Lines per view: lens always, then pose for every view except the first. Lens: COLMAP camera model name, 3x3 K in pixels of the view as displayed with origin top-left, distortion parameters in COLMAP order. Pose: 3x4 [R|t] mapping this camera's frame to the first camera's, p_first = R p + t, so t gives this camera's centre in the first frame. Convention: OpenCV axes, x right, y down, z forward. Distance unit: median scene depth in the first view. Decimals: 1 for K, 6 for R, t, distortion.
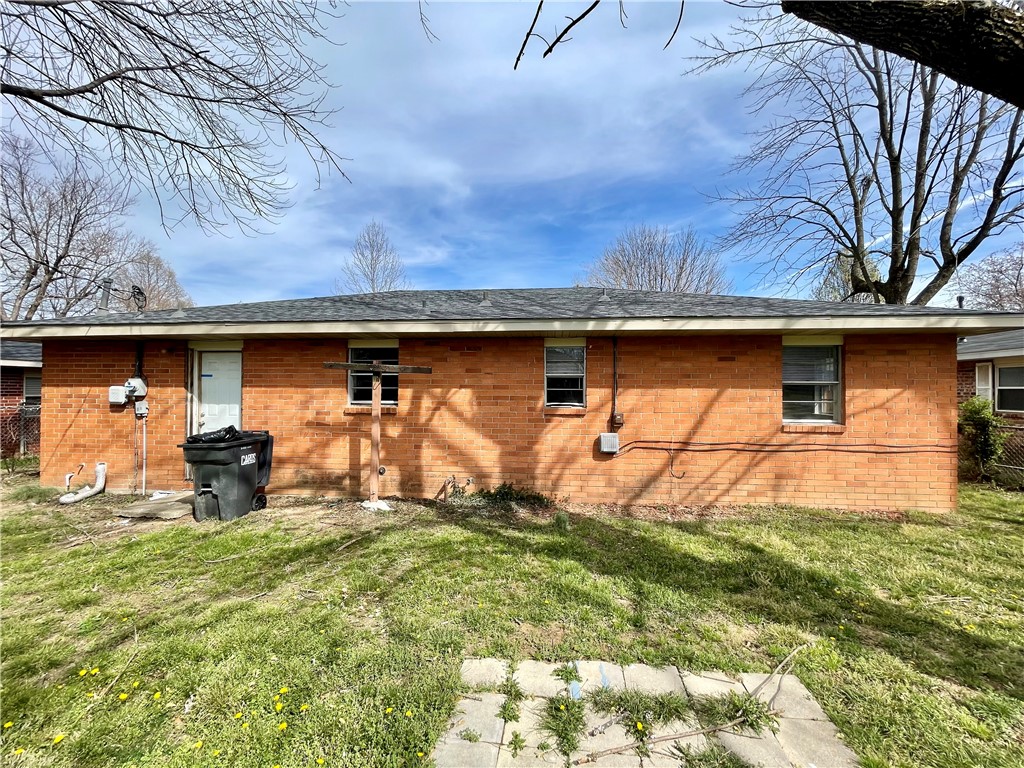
lens RADIAL K [[413.0, 0, 511.5], [0, 413.0, 387.0], [0, 0, 1]] dist [-0.001821, 0.000069]
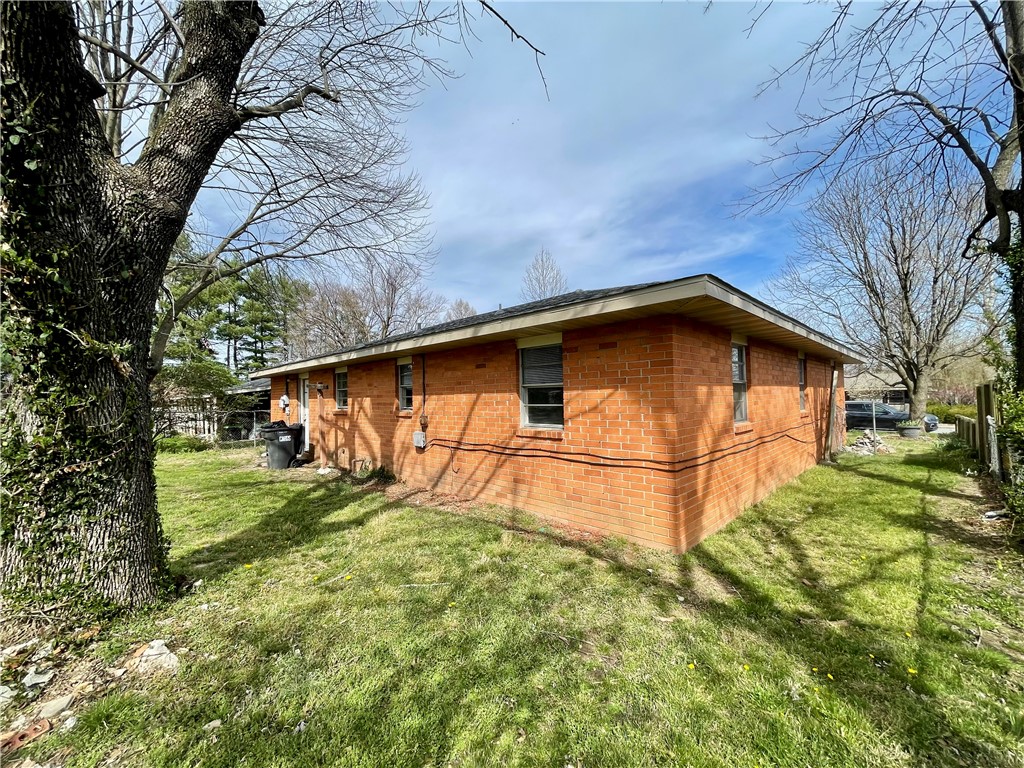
lens RADIAL K [[413.0, 0, 511.5], [0, 413.0, 387.0], [0, 0, 1]] dist [-0.001821, 0.000069]
pose [[0.772228, -0.033806, -0.634446, 1.260243], [0.029347, 0.999415, -0.017534, 0.008361], [0.634667, -0.005079, 0.772769, 0.217667]]
